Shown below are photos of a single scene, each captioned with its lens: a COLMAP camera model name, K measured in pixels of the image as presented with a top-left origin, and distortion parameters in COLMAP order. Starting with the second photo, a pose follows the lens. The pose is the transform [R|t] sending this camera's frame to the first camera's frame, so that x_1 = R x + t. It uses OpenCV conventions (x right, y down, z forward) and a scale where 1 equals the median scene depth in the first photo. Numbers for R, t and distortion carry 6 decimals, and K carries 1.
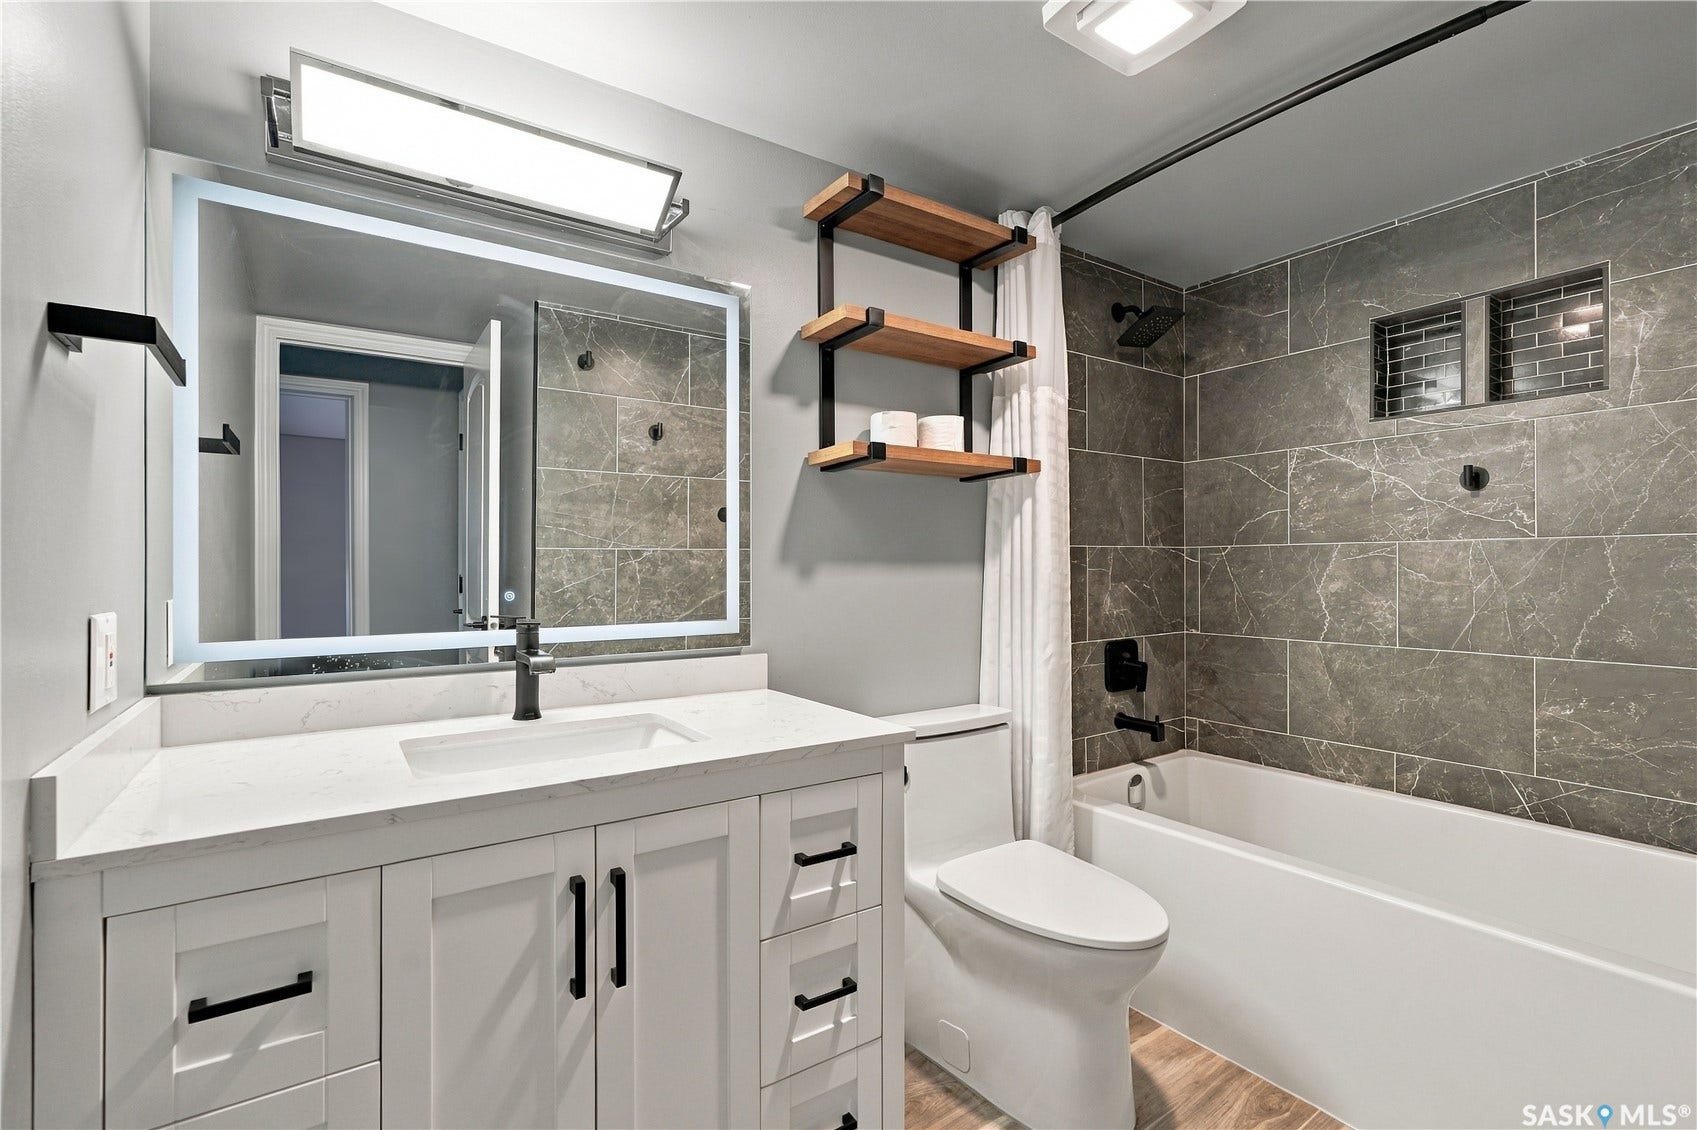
lens RADIAL K [[766.0, 0, 853.4], [0, 766.0, 567.6], [0, 0, 1]] dist [-0.001894, 0.001303]
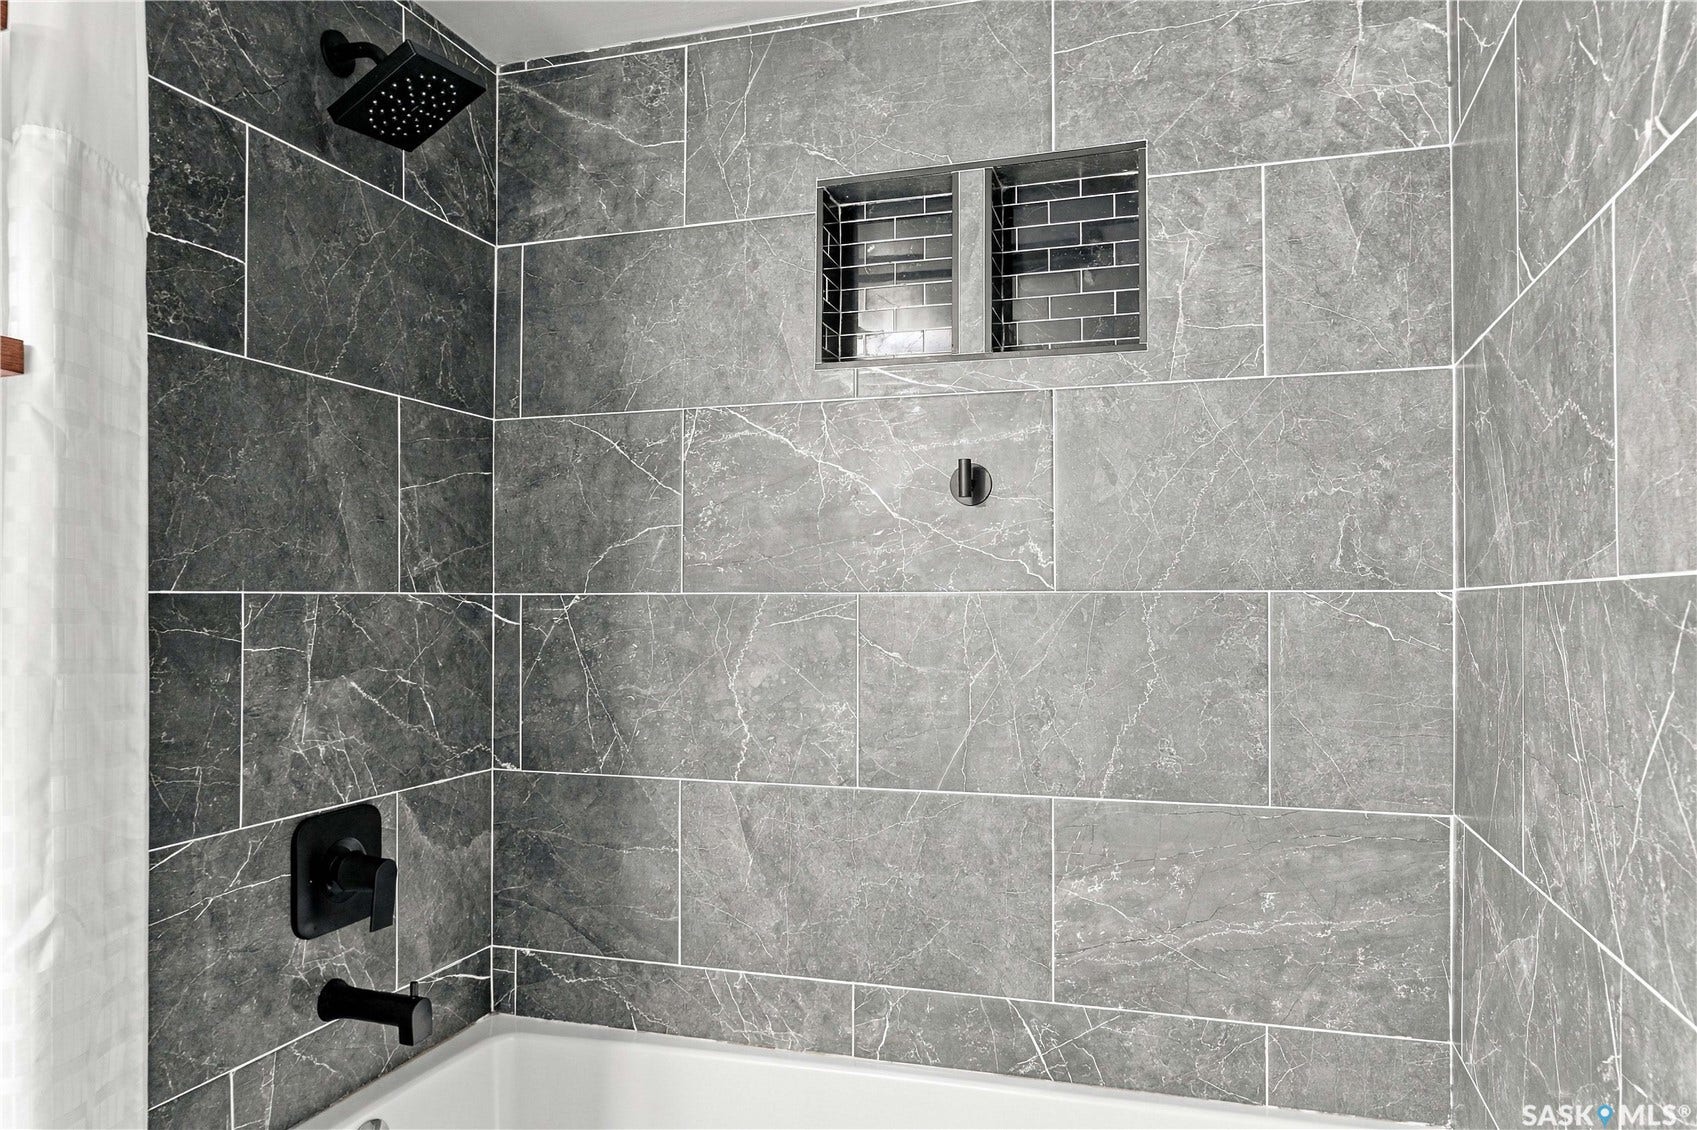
lens RADIAL K [[1151.6, 0, 854.1], [0, 1151.6, 588.6], [0, 0, 1]] dist [-0.006268, 0.004320]
pose [[0.787367, 0.012669, 0.616354, 0.199027], [-0.003010, 0.999856, -0.016707, -0.022628], [-0.616477, 0.011299, 0.787292, 0.348216]]
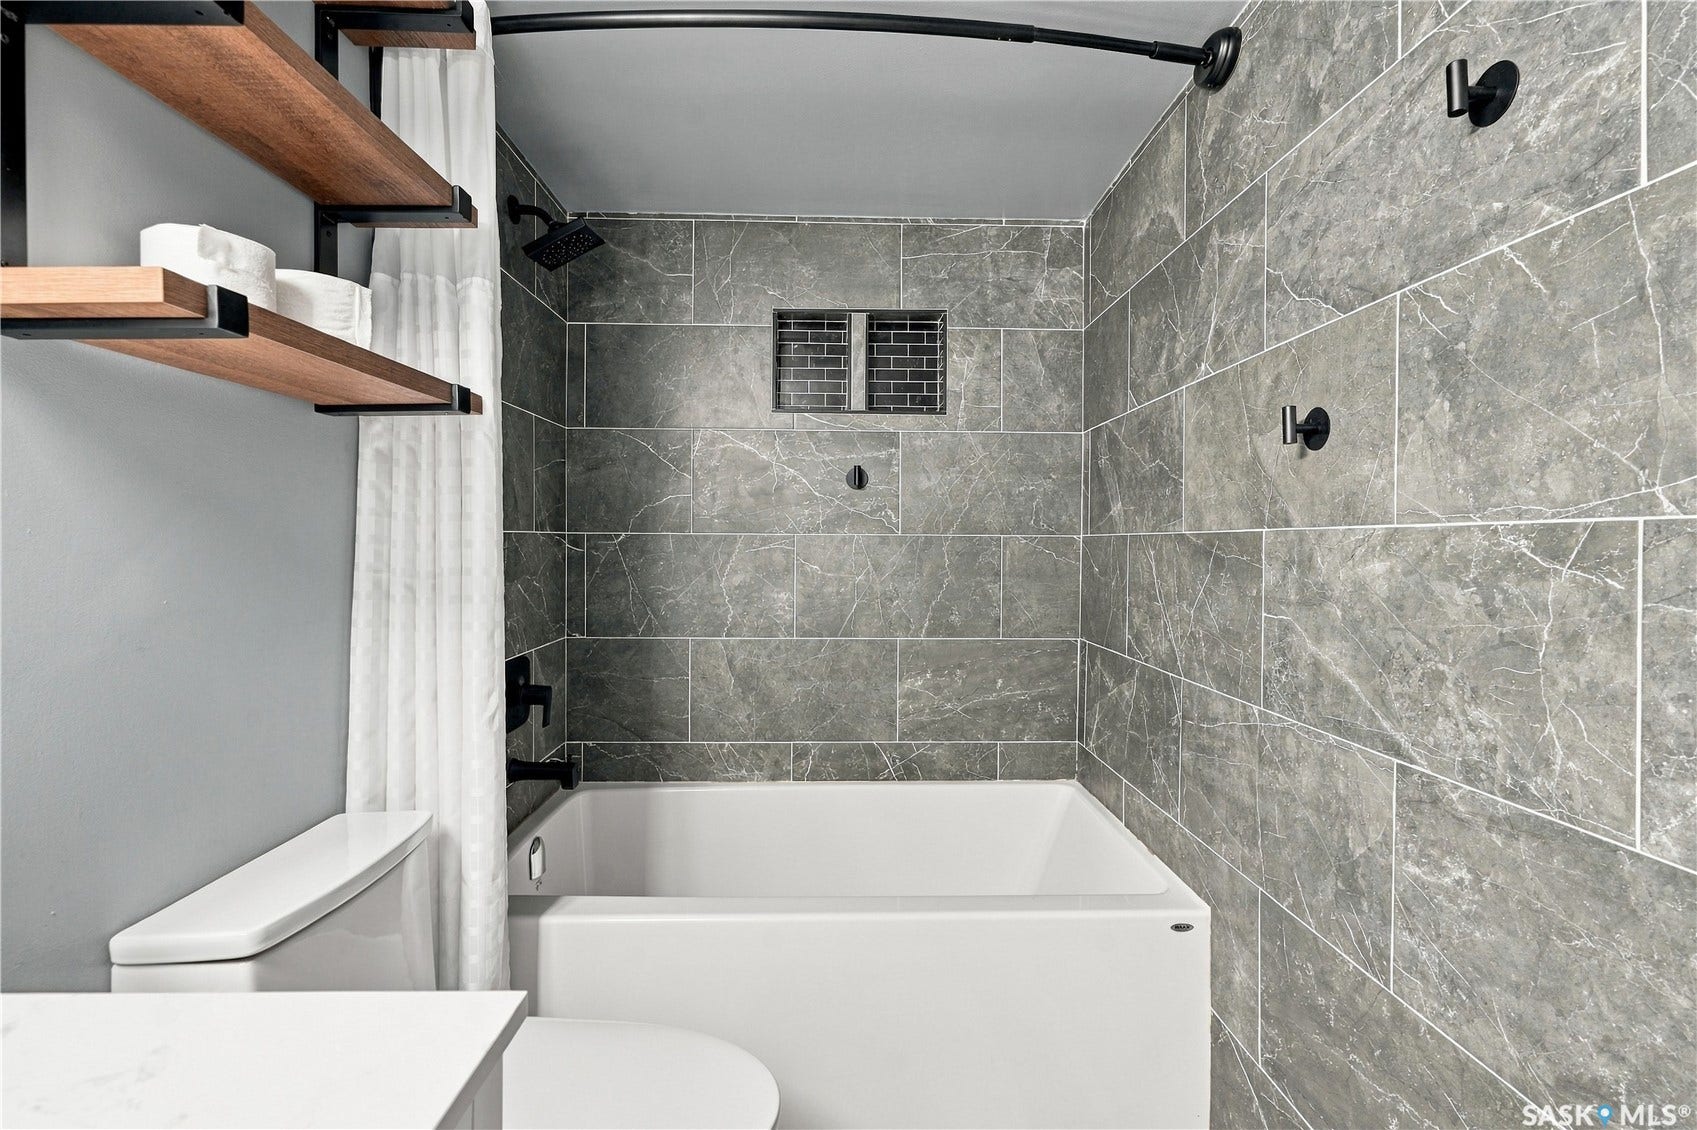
lens RADIAL K [[775.8, 0, 852.3], [0, 775.8, 550.9], [0, 0, 1]] dist [0.001321, 0.001612]
pose [[0.547229, -0.002360, 0.836980, -0.106100], [-0.008251, 0.999932, 0.008214, -0.020398], [-0.836942, -0.011401, 0.547172, 0.364242]]
